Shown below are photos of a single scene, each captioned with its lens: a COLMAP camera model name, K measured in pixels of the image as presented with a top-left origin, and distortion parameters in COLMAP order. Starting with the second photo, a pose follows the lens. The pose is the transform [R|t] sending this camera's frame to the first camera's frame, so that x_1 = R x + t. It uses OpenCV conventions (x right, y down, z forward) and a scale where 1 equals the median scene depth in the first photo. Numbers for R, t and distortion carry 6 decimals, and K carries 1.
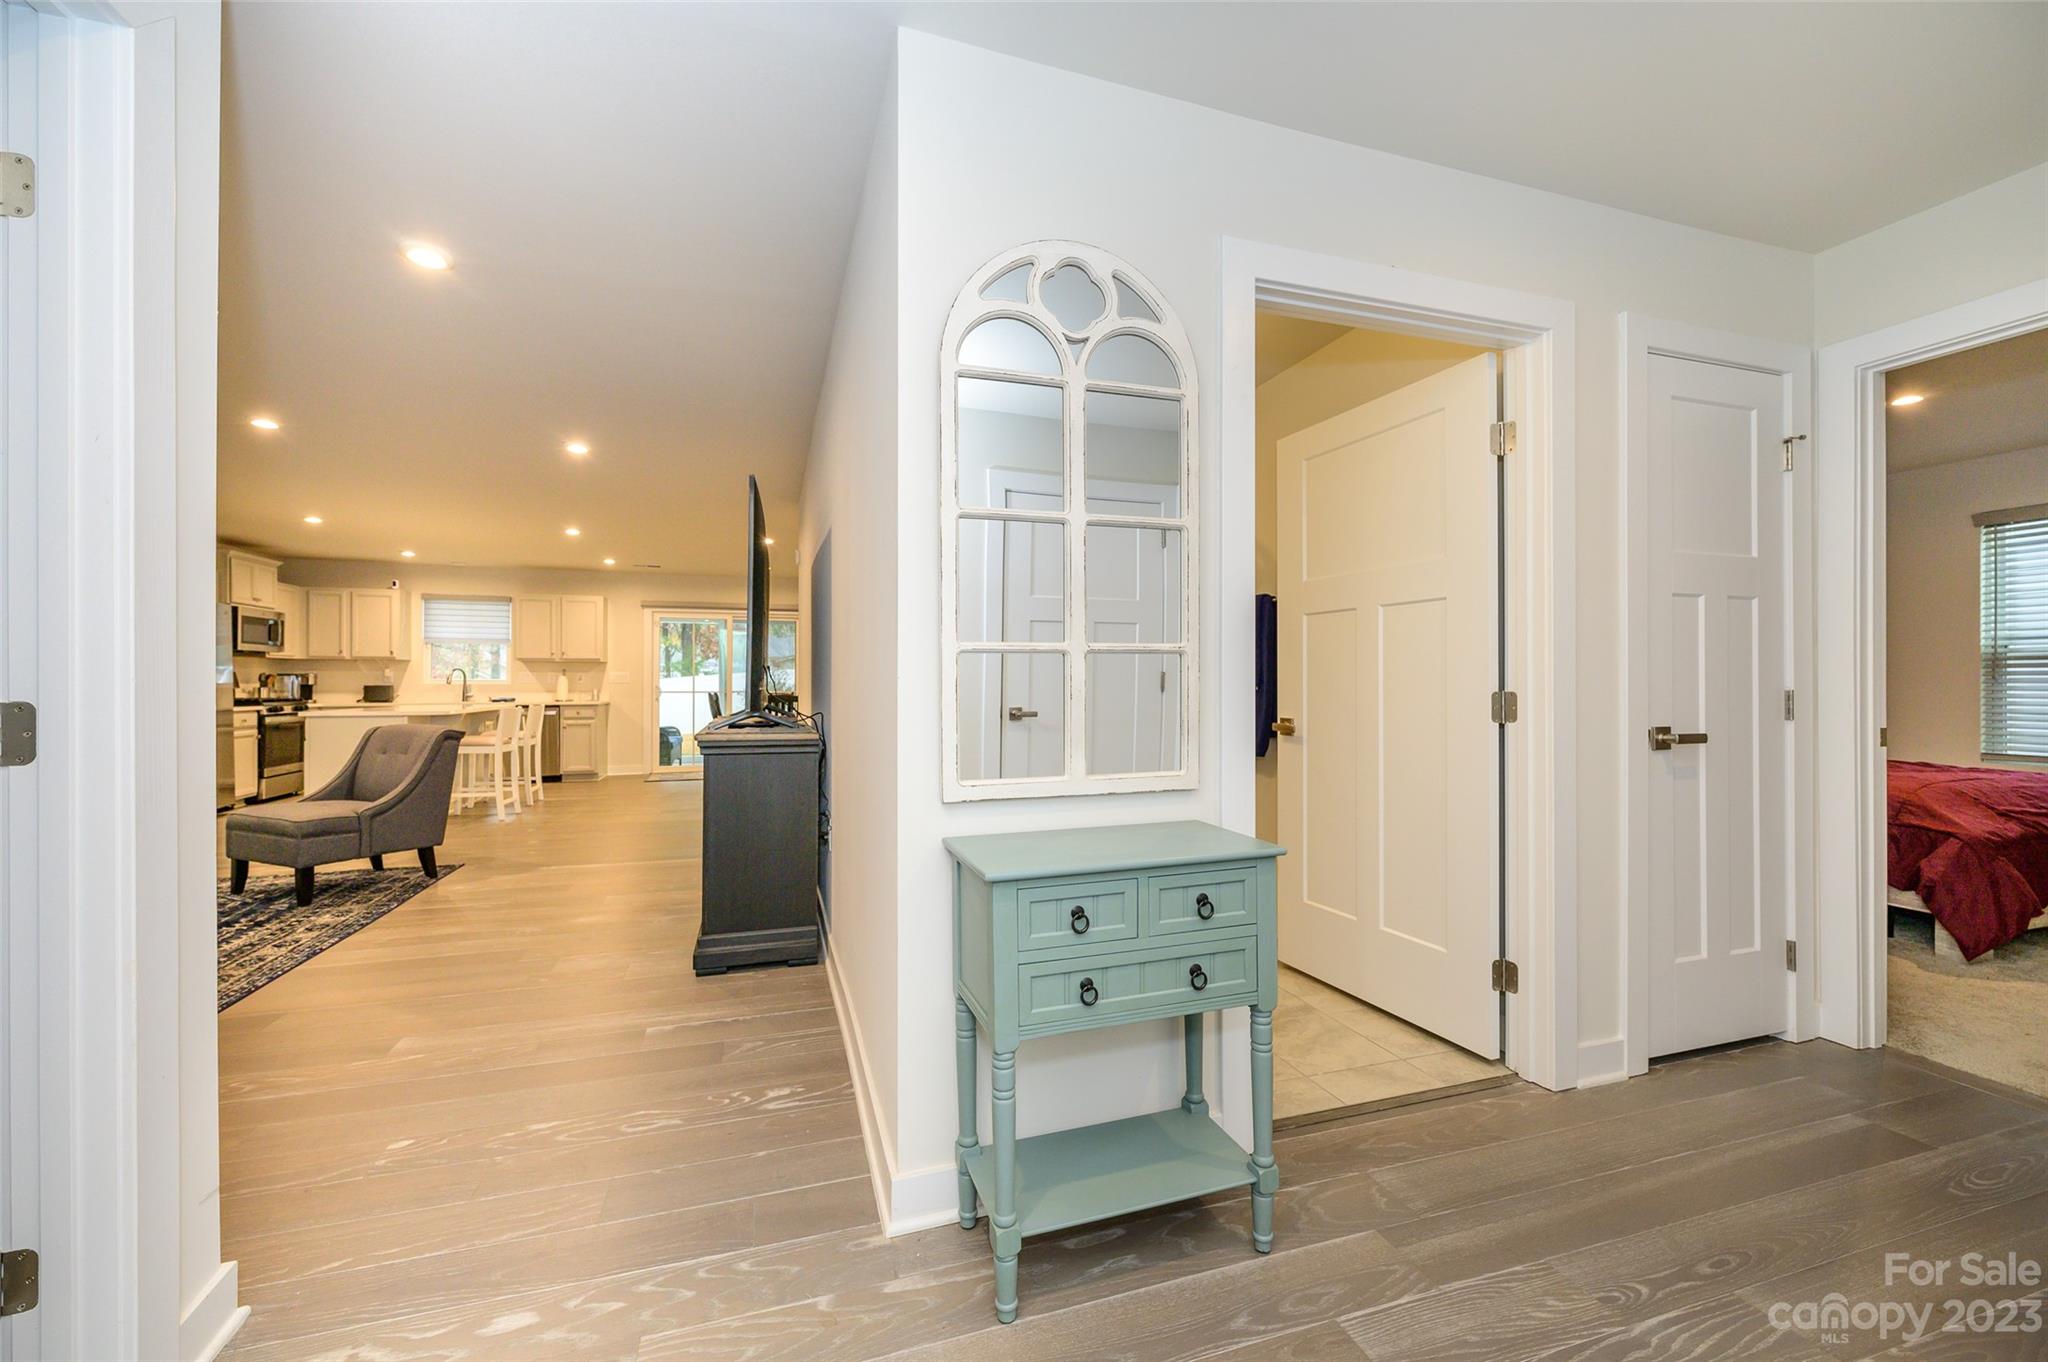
lens RADIAL K [[810.6, 0, 1026.4], [0, 810.6, 681.1], [0, 0, 1]] dist [-0.000656, -0.000159]
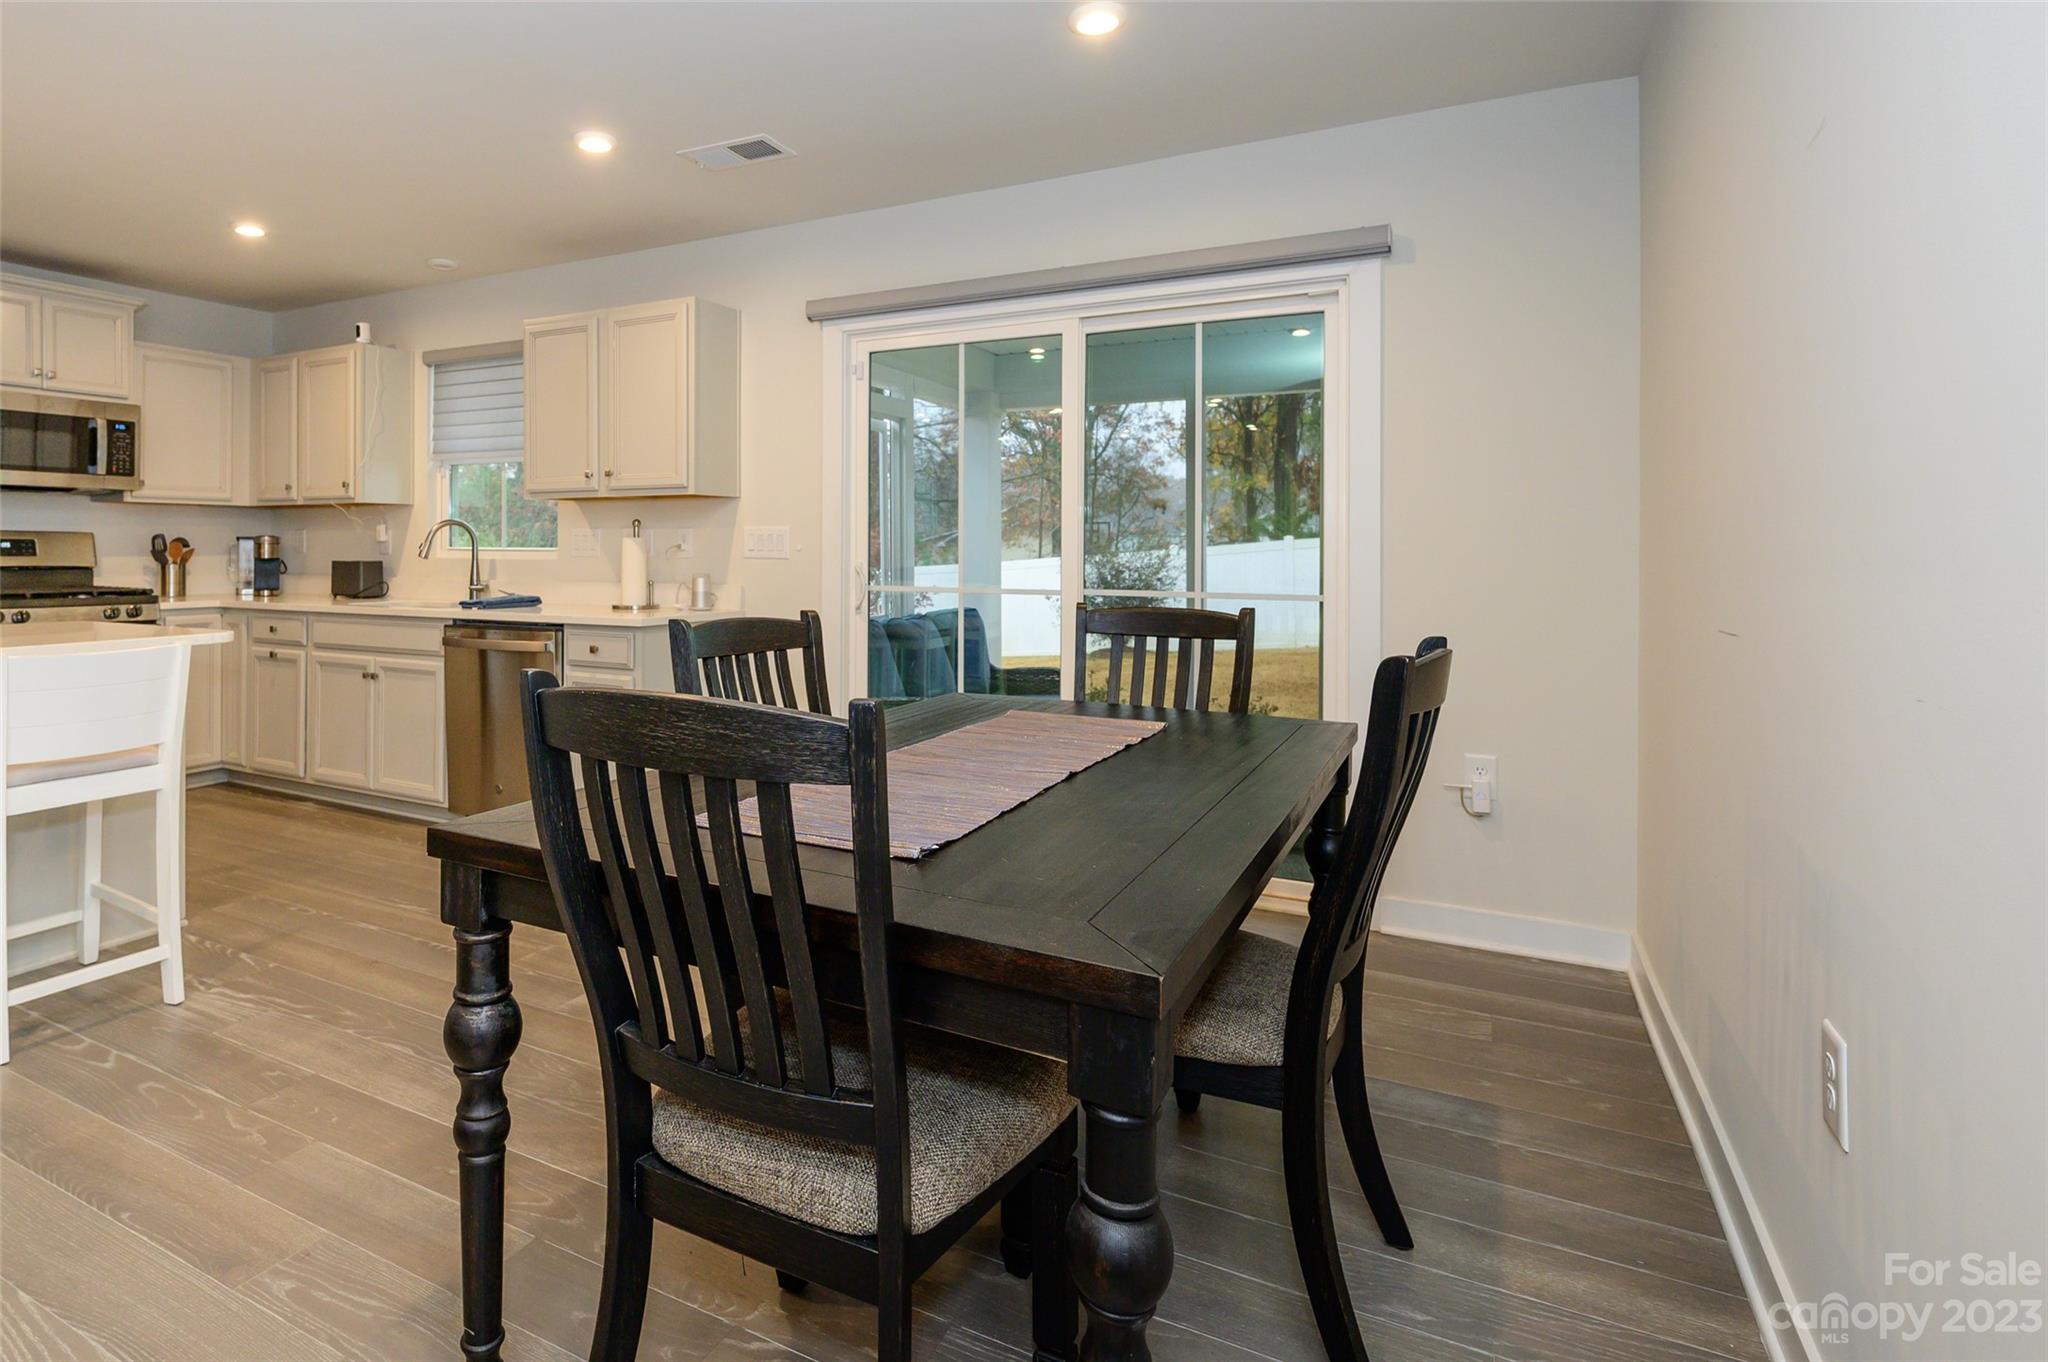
lens RADIAL K [[1082.7, 0, 833.0], [0, 1082.7, 543.5], [0, 0, 1]] dist [0.003143, -0.000171]
pose [[0.659588, -0.003943, -0.751617, -0.166904], [-0.001791, 0.999975, -0.006817, -0.000869], [0.751625, 0.005842, 0.659565, 0.807378]]
